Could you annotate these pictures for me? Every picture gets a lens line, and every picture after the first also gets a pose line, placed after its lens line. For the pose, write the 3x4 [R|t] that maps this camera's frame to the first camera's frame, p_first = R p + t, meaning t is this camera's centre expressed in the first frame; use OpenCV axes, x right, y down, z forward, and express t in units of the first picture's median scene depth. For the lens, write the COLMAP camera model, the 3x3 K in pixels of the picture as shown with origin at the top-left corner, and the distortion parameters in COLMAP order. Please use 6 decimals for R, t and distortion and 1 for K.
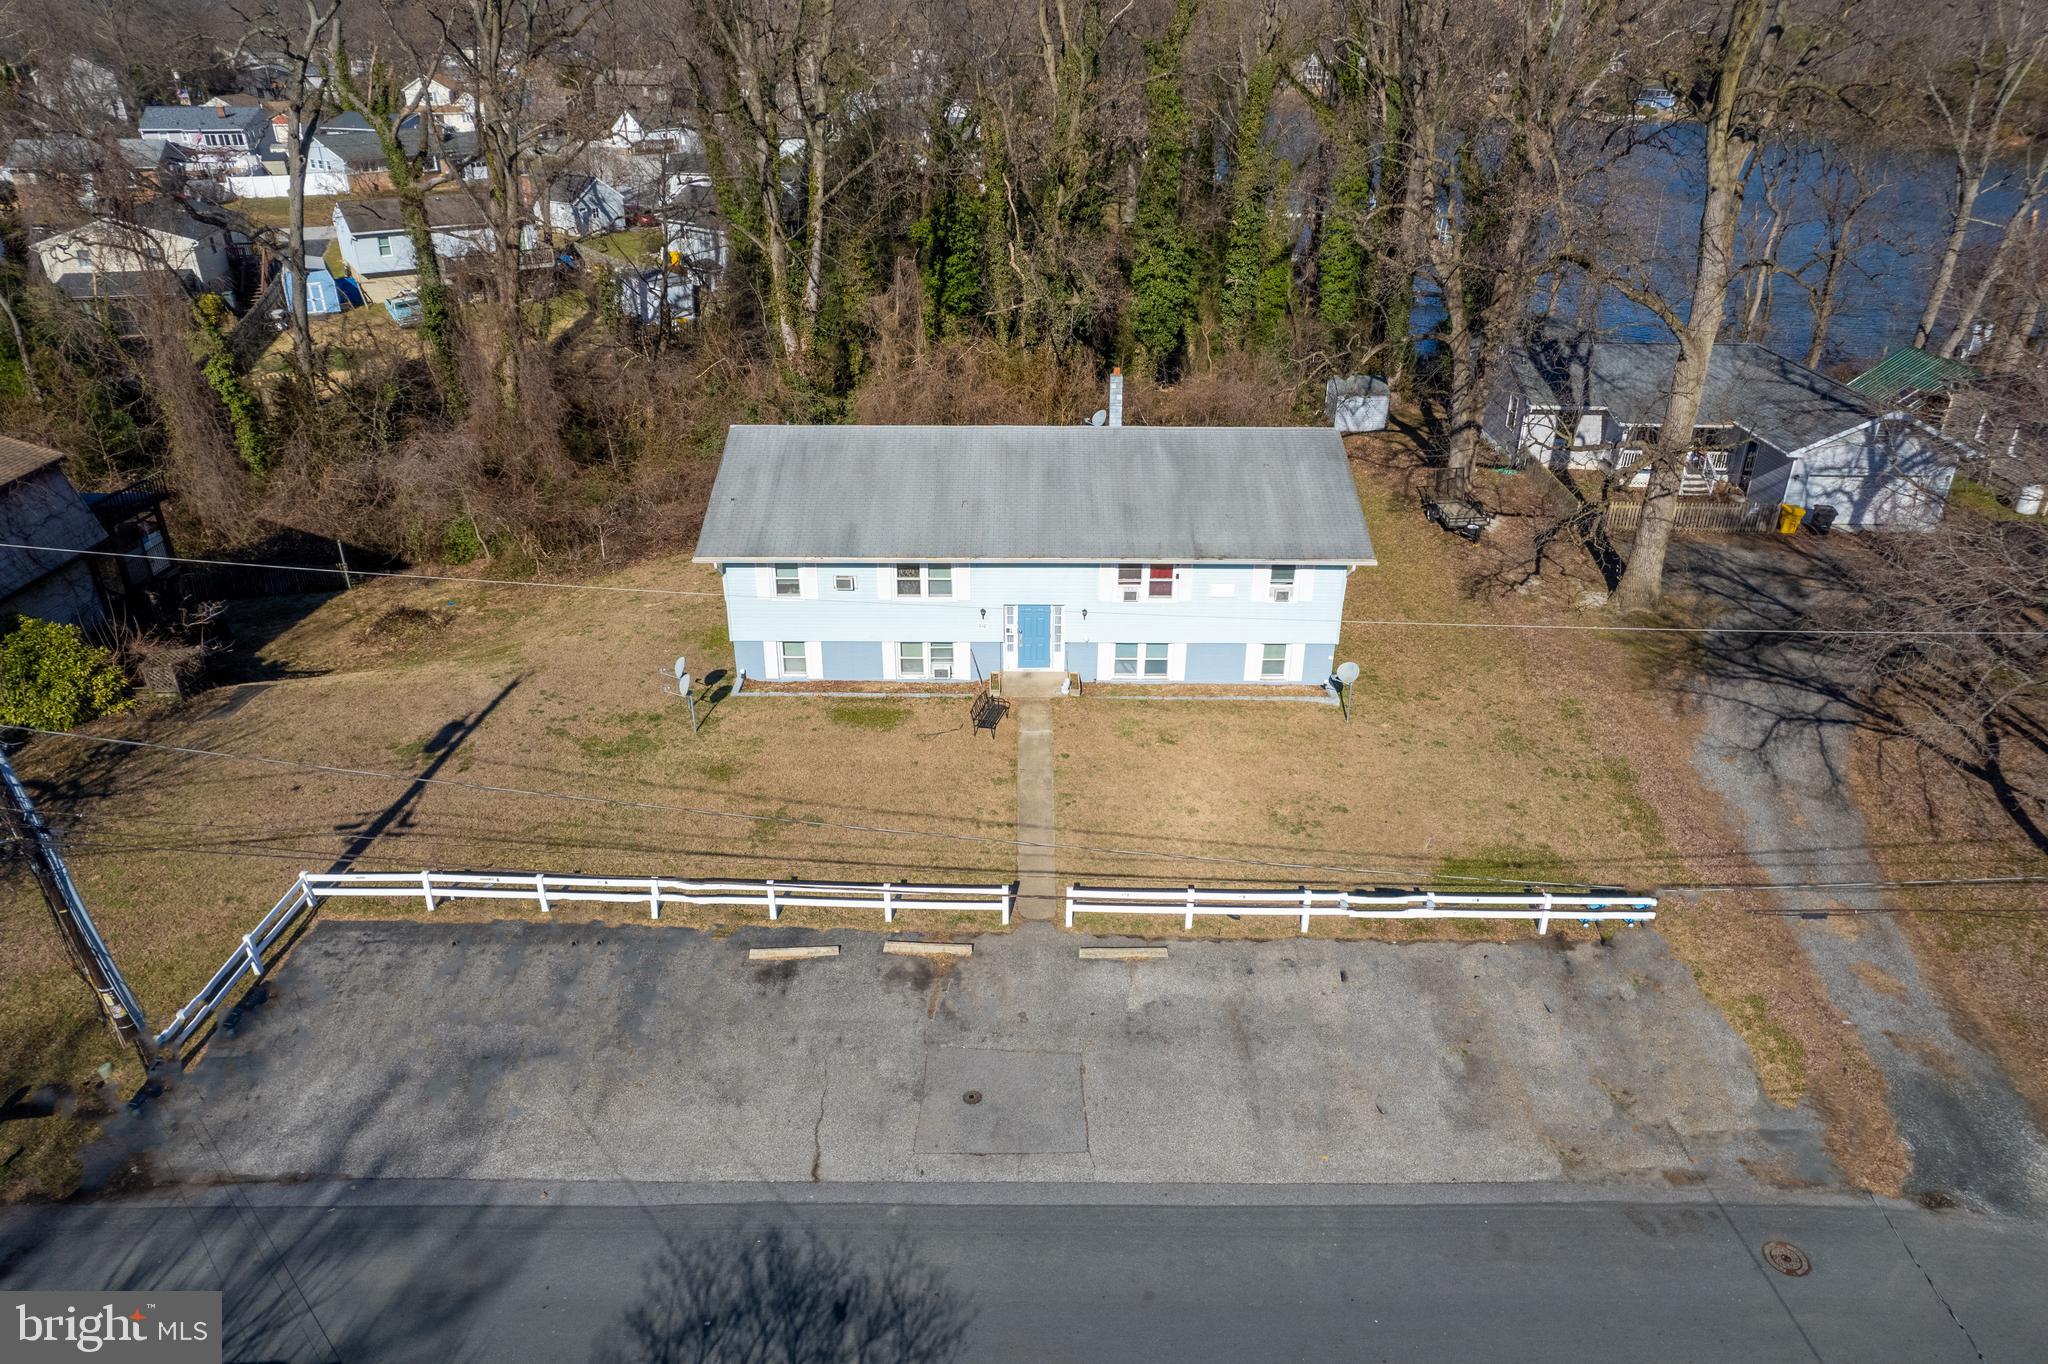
lens RADIAL K [[1358.8, 0, 1021.1], [0, 1358.8, 620.1], [0, 0, 1]] dist [0.000599, 0.000724]
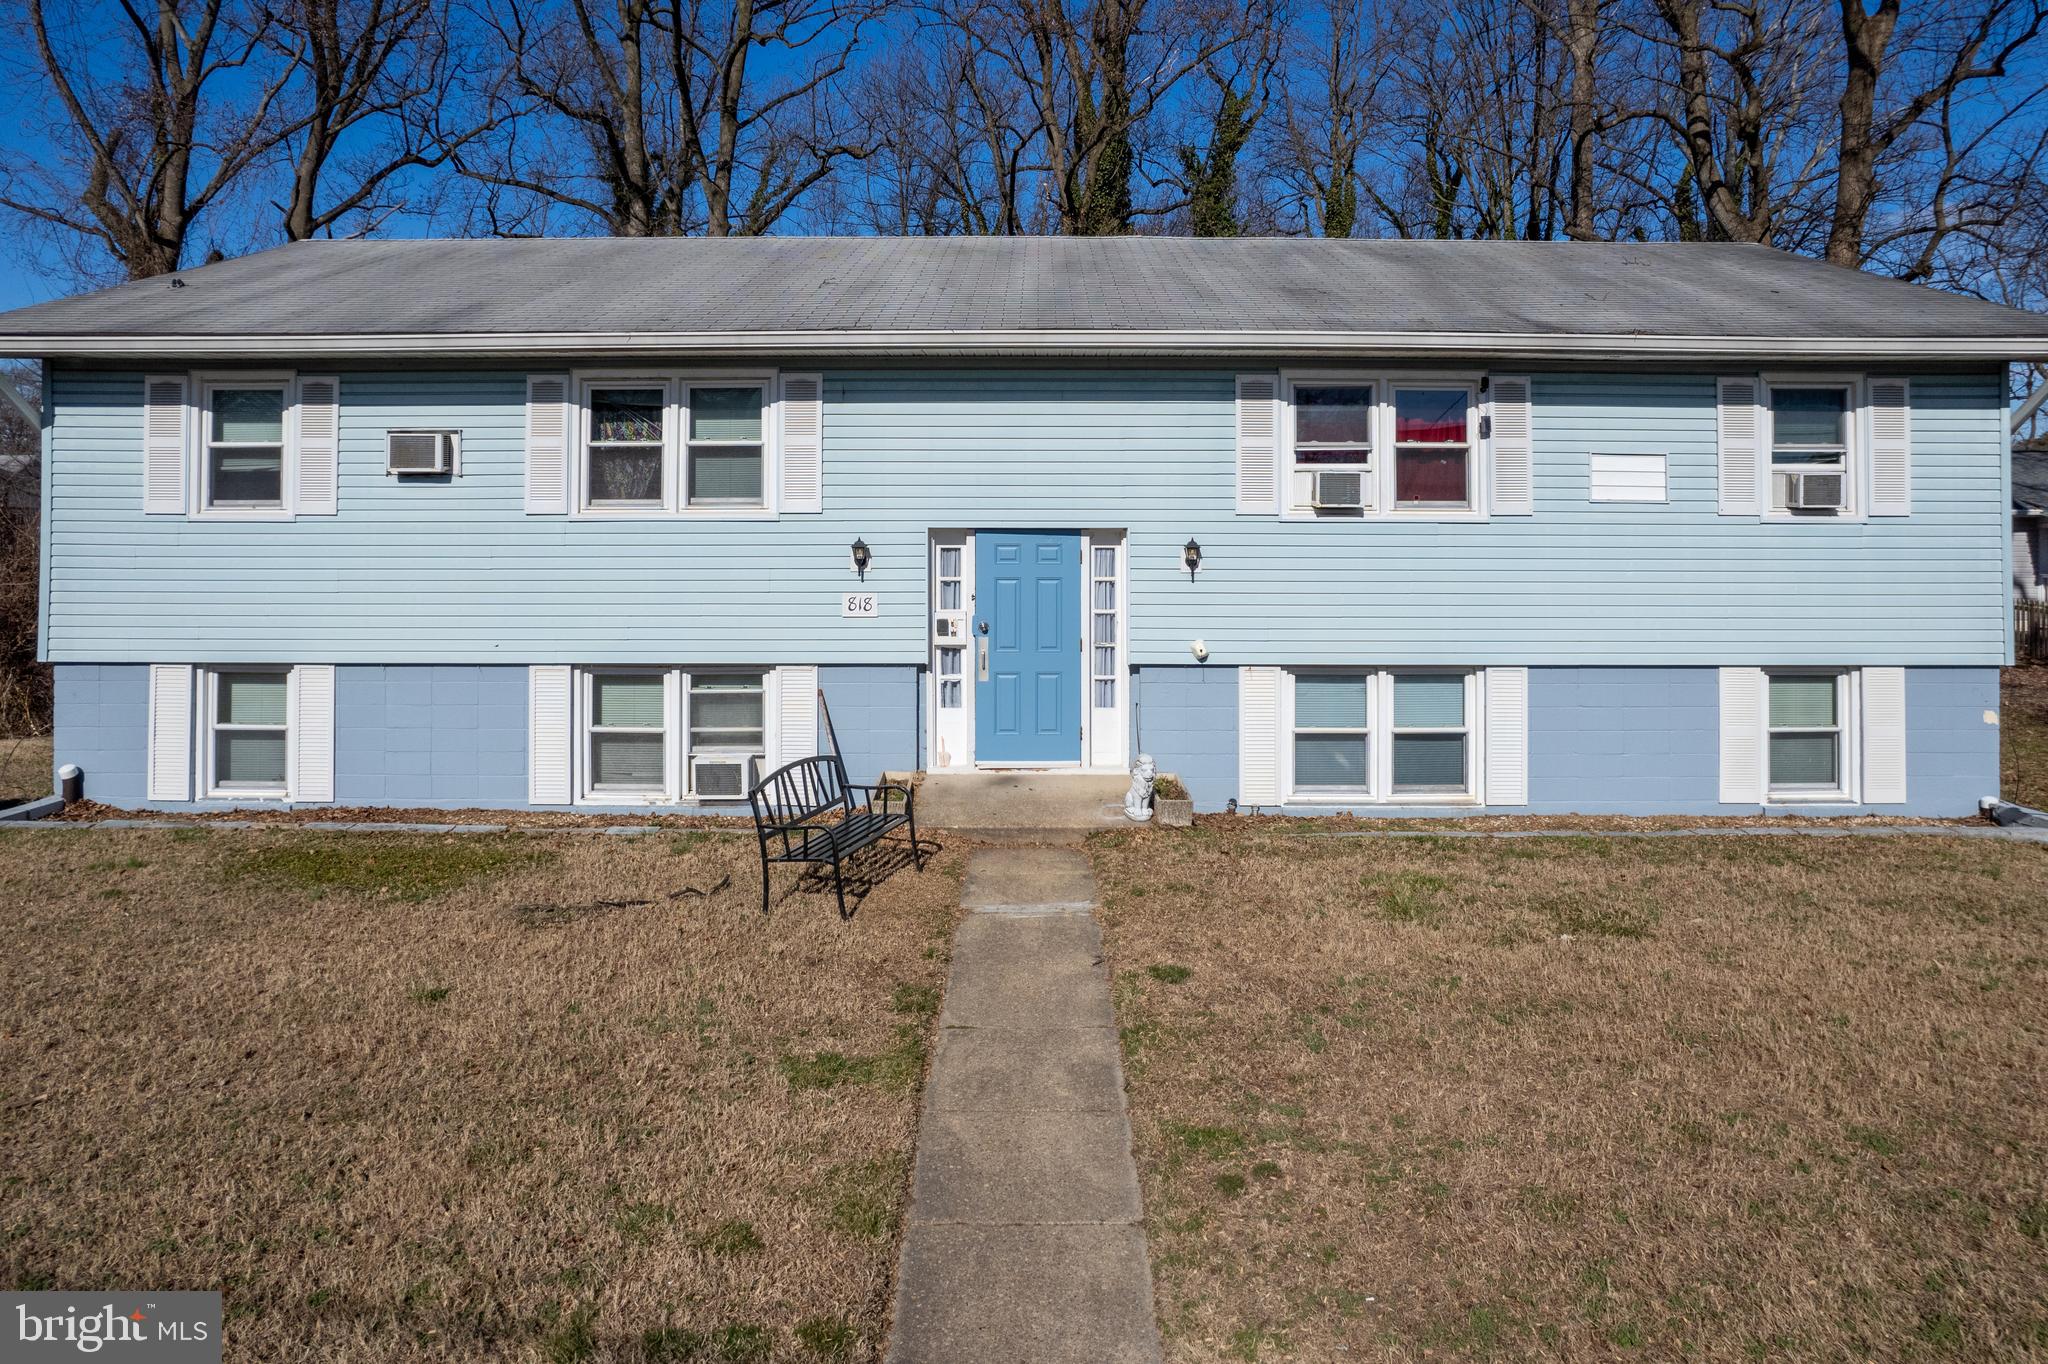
lens RADIAL K [[1222.3, 0, 1039.8], [0, 1222.3, 574.9], [0, 0, 1]] dist [-0.027257, 0.001573]
pose [[0.999972, -0.000909, 0.007368, 0.010339], [0.004033, 0.899812, -0.436259, 0.118745], [-0.006233, 0.436277, 0.899791, 0.754709]]
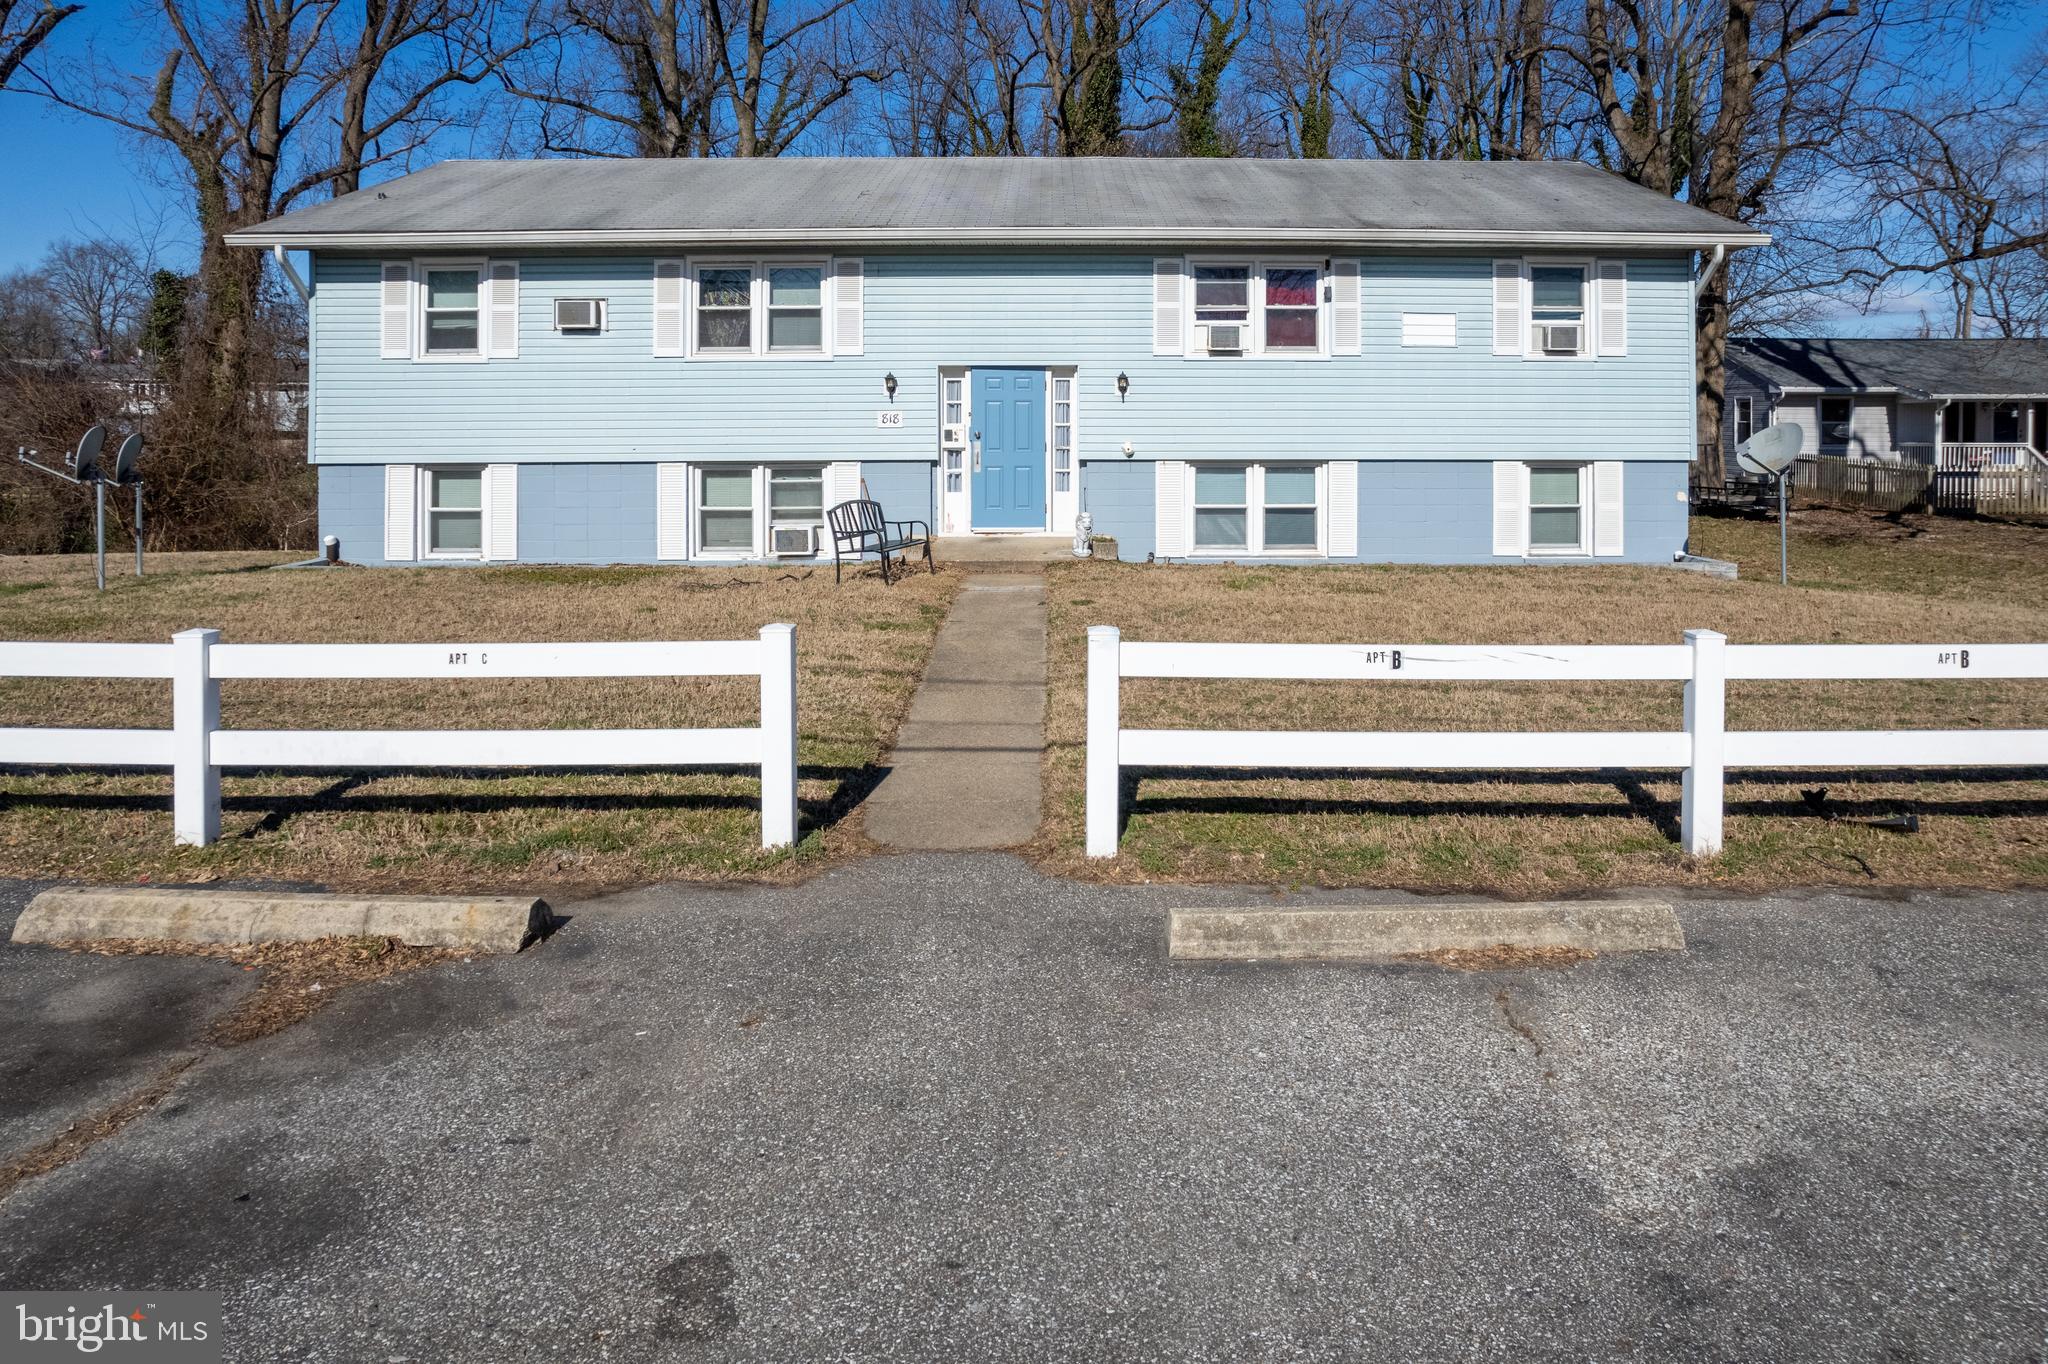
lens RADIAL K [[1272.0, 0, 1084.0], [0, 1272.0, 483.4], [0, 0, 1]] dist [-0.036267, 0.000529]
pose [[0.999563, -0.006008, 0.028932, 0.022106], [0.018199, 0.896546, -0.442576, 0.205112], [-0.023279, 0.442909, 0.896264, 0.646923]]
